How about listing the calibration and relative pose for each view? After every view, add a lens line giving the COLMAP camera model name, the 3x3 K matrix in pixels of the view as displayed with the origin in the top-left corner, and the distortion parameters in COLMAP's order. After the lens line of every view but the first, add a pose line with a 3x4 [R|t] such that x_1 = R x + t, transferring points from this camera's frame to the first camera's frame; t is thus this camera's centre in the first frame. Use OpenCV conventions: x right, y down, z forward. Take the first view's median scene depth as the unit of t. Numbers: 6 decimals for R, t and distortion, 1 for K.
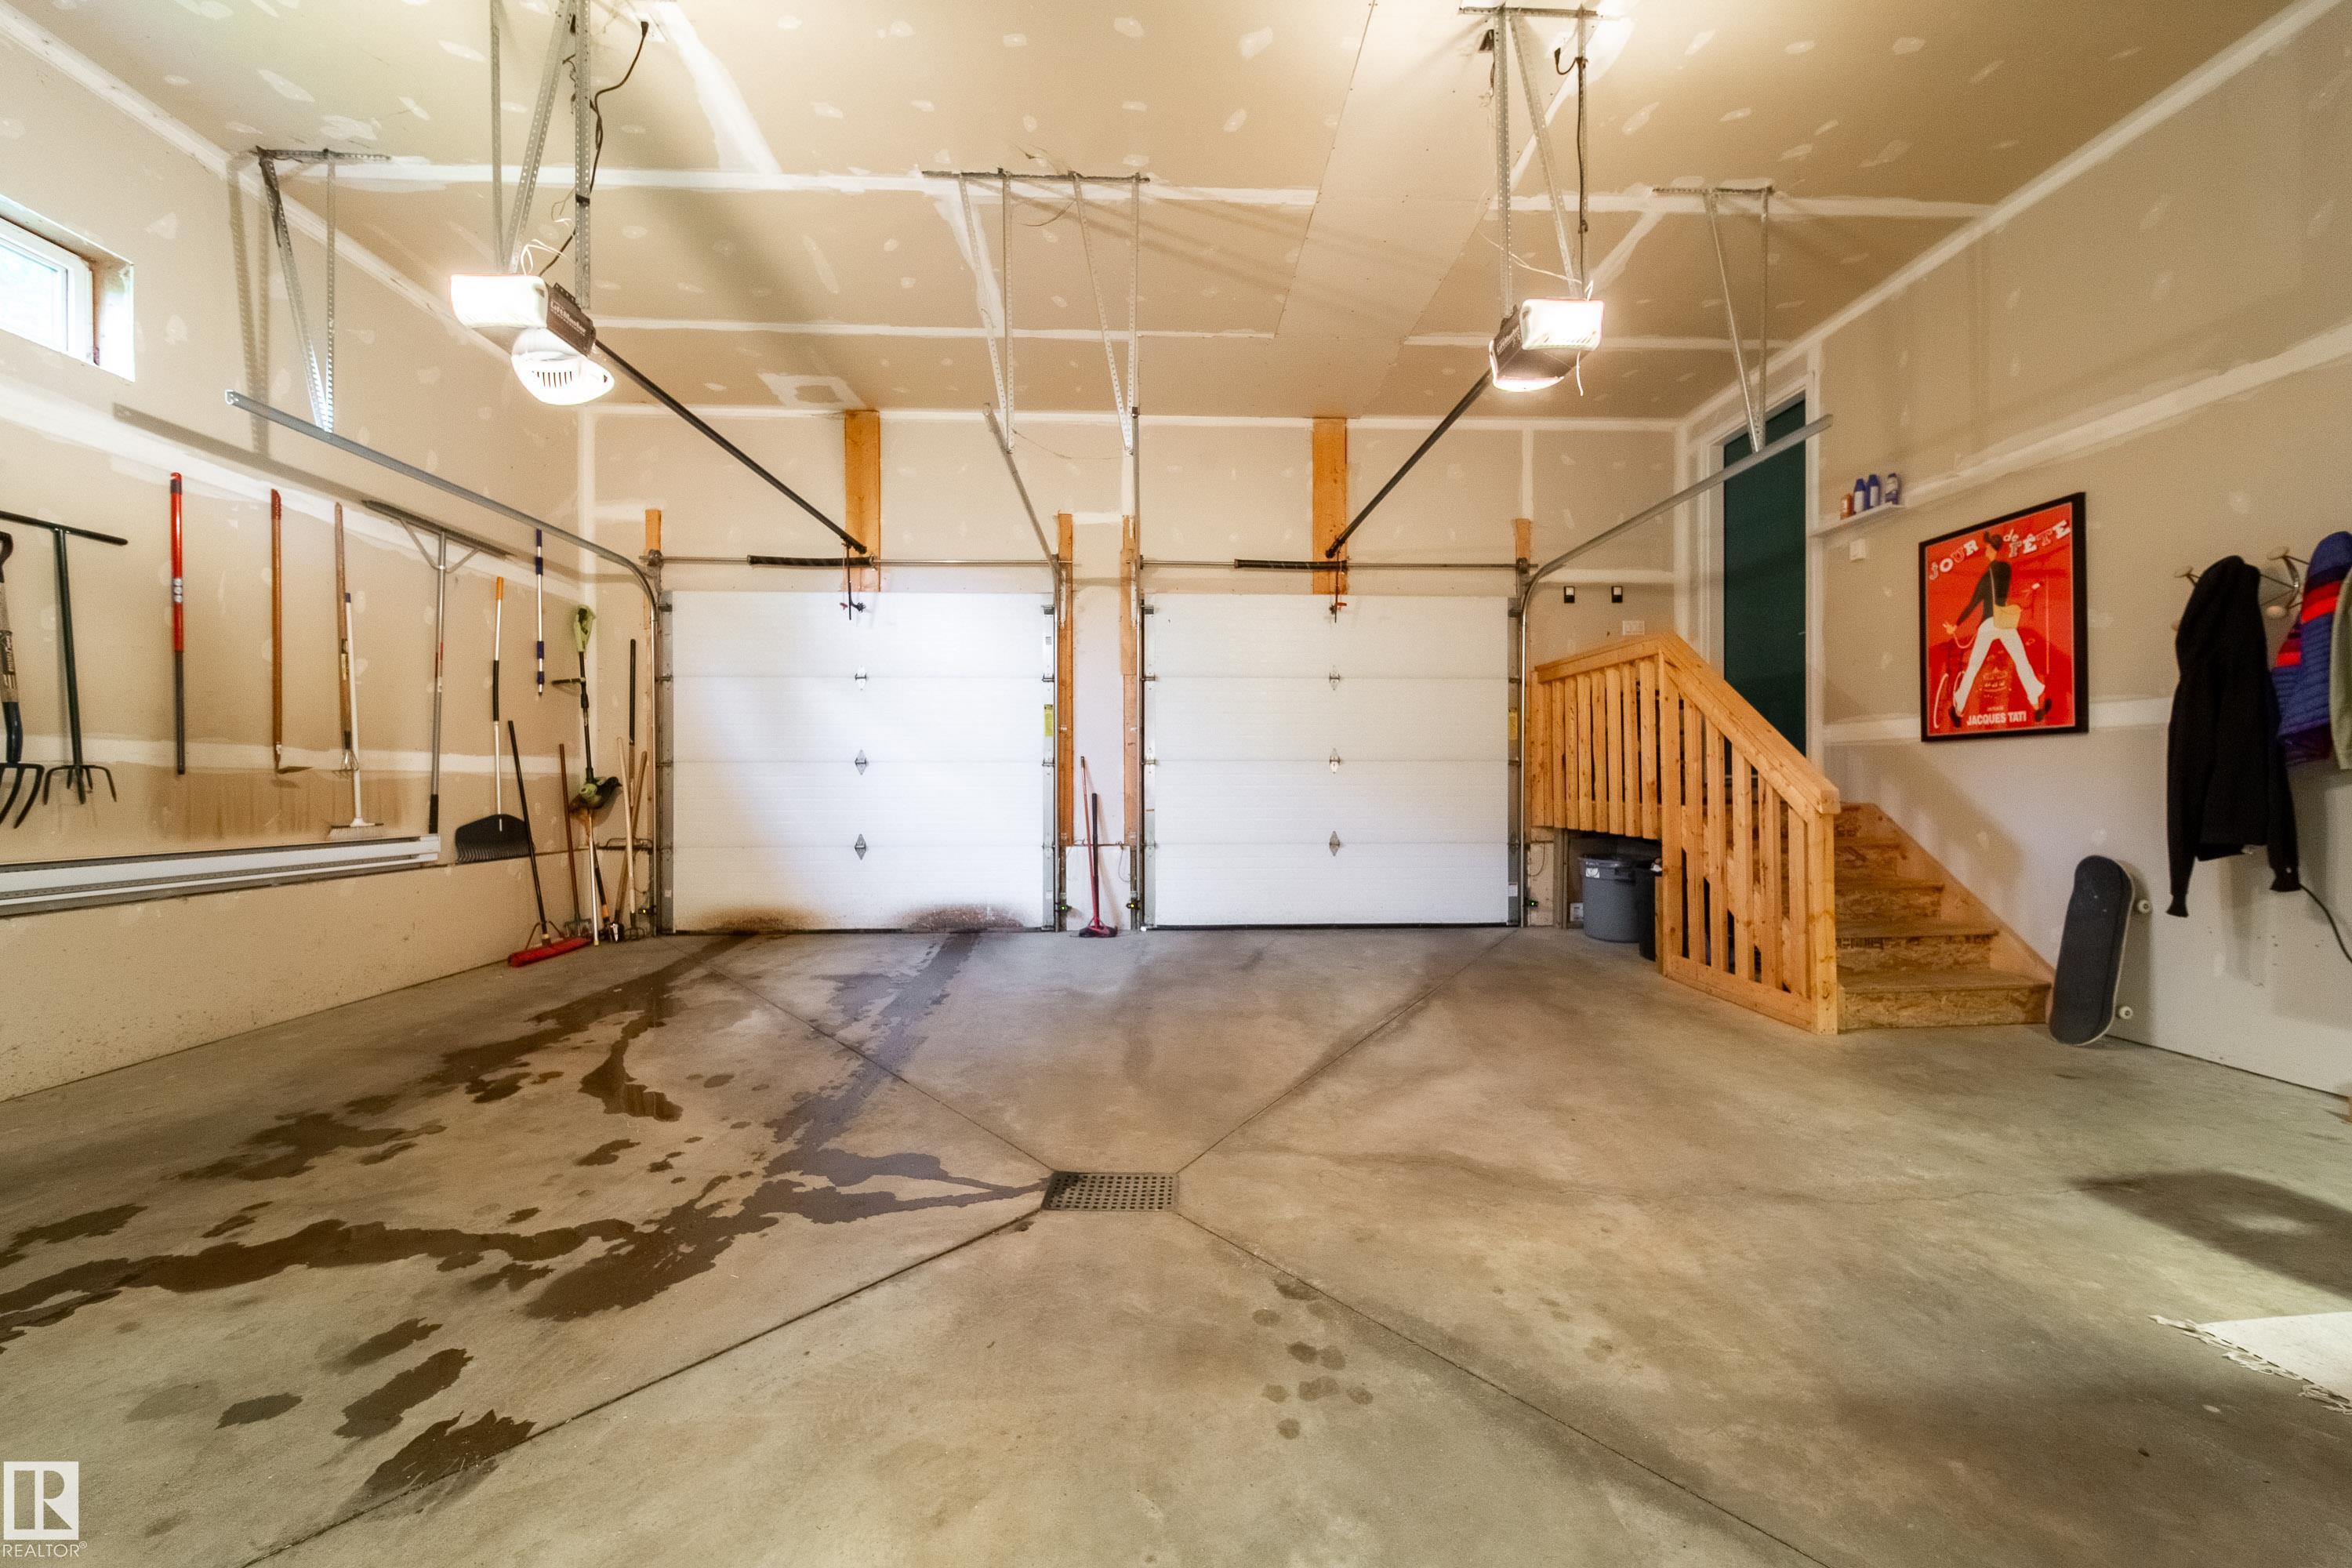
lens RADIAL K [[837.1, 0, 1177.9], [0, 837.1, 780.3], [0, 0, 1]] dist [0.008031, -0.004620]
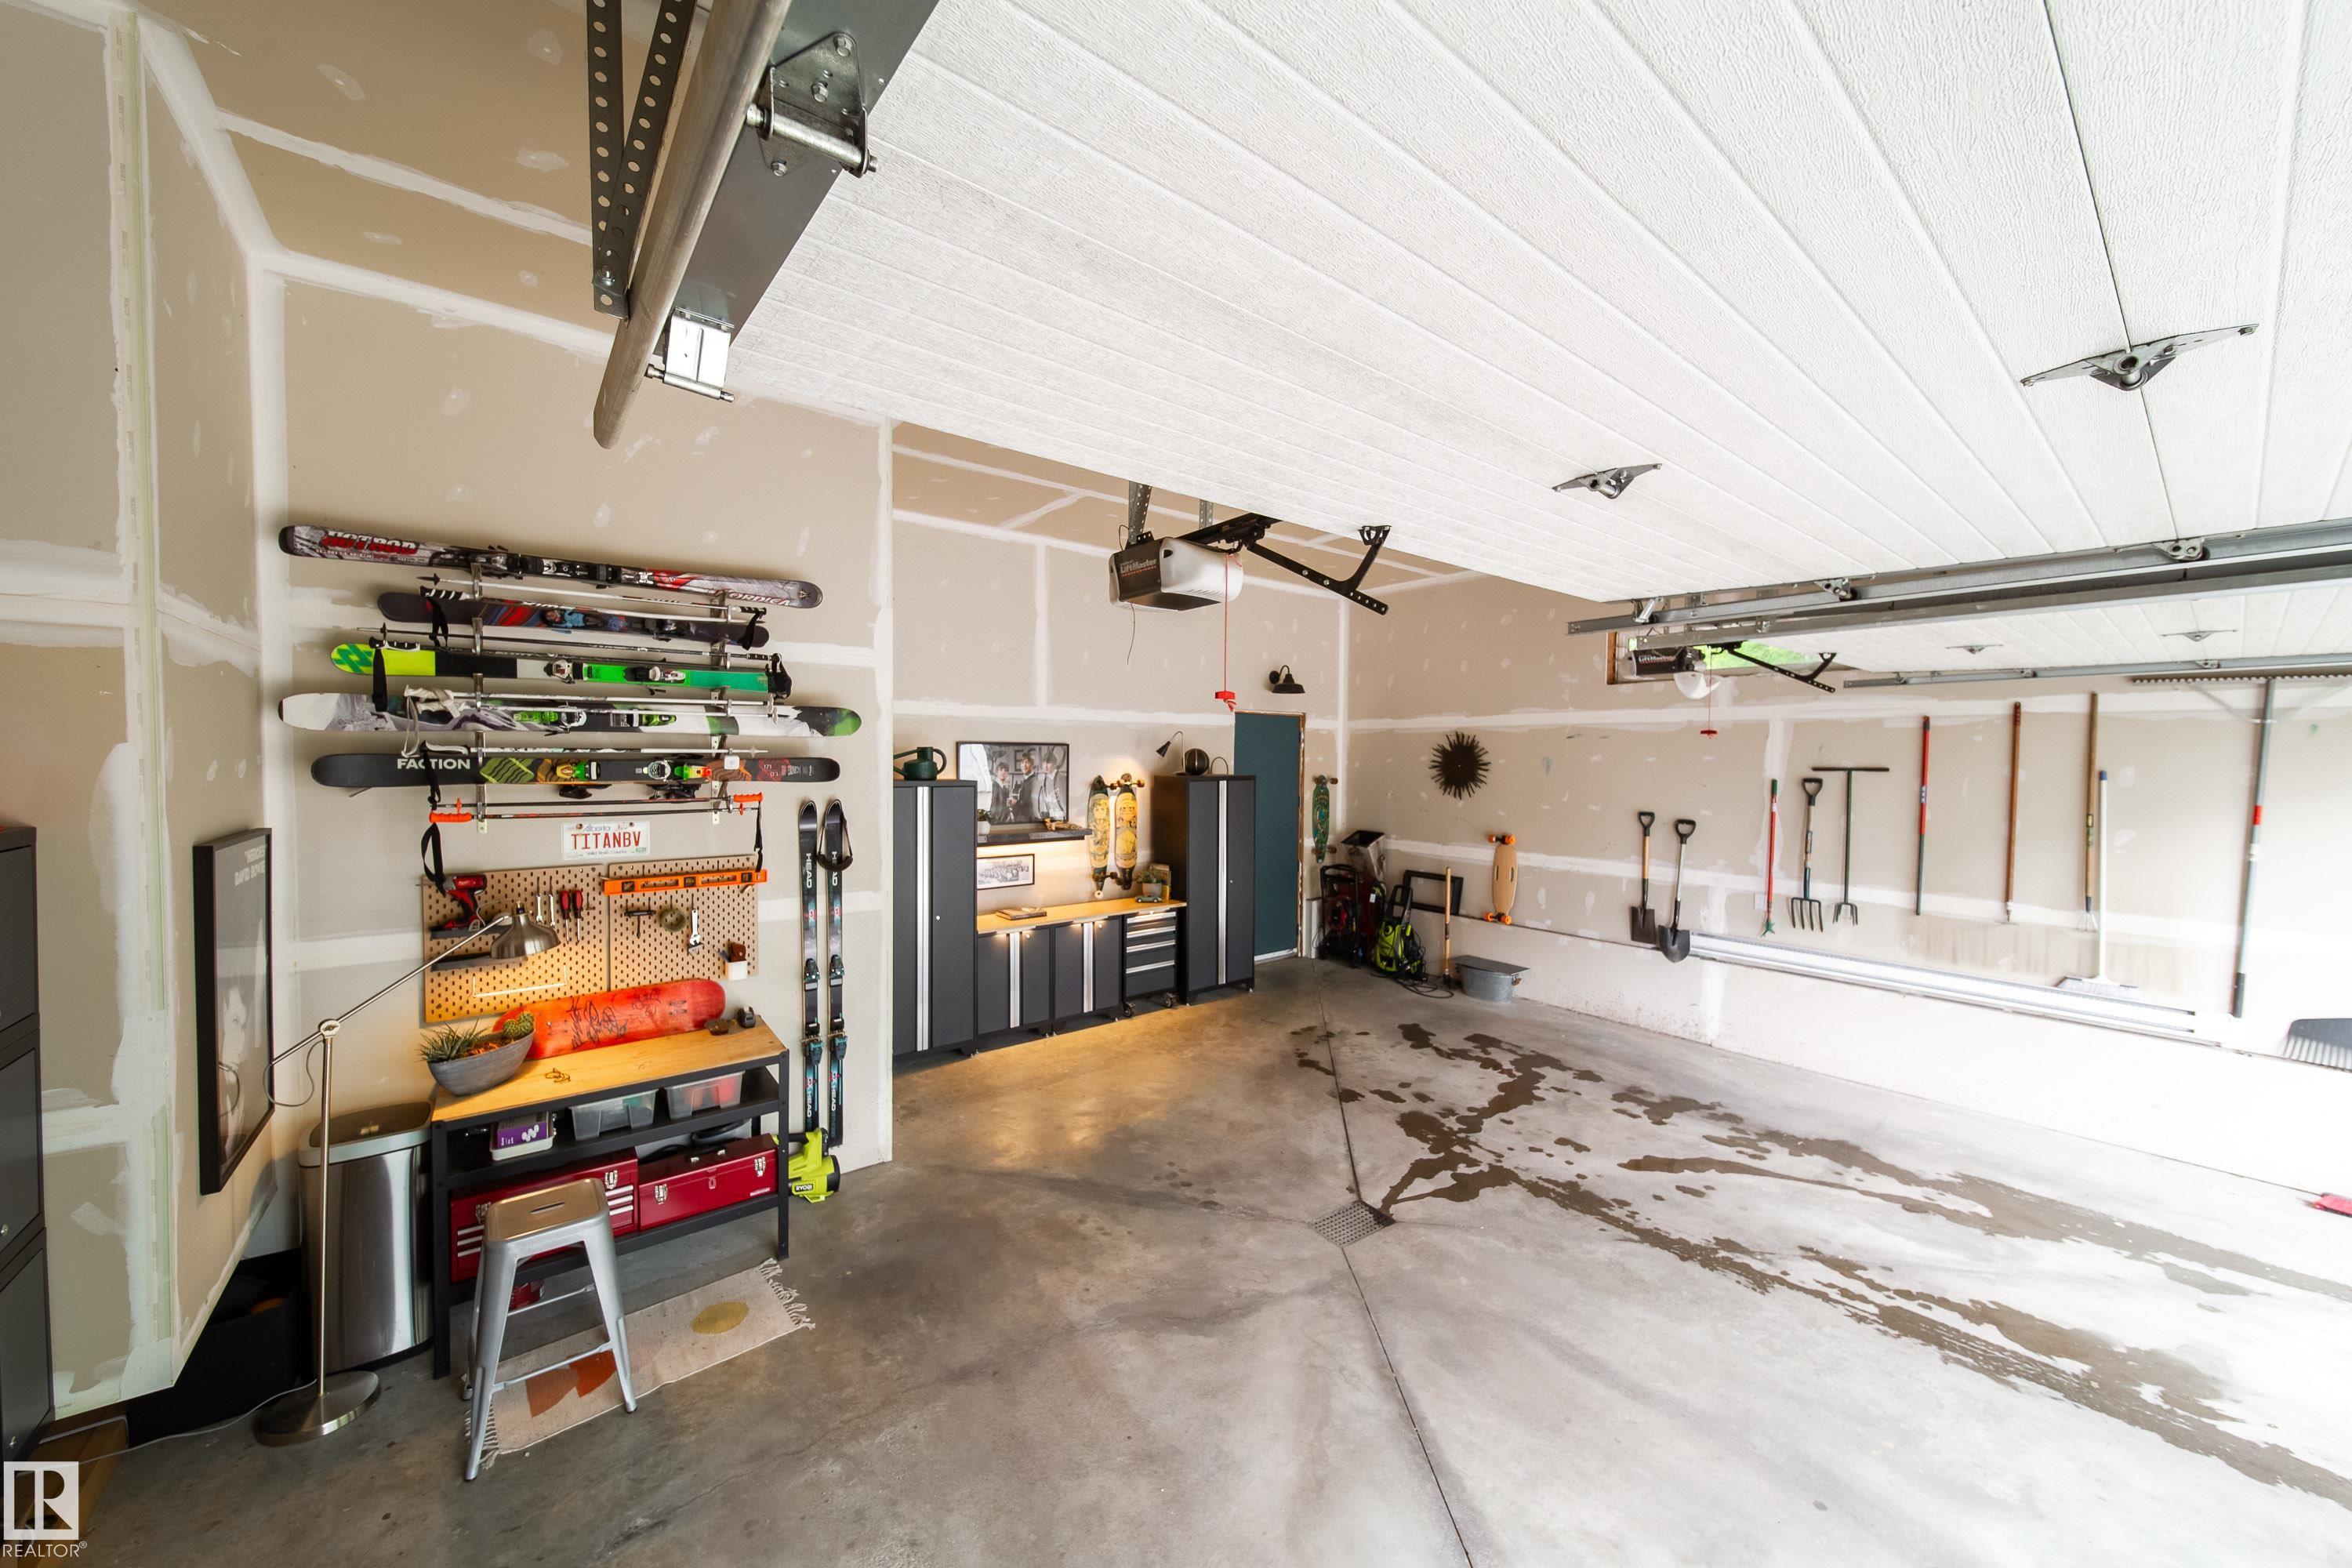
lens RADIAL K [[837.1, 0, 1177.9], [0, 837.1, 780.3], [0, 0, 1]] dist [0.008031, -0.004620]
pose [[-0.805334, 0.013132, -0.592676, 1.170304], [-0.005311, 0.999555, 0.029364, -0.428953], [0.592797, 0.026796, -0.804906, 2.119970]]
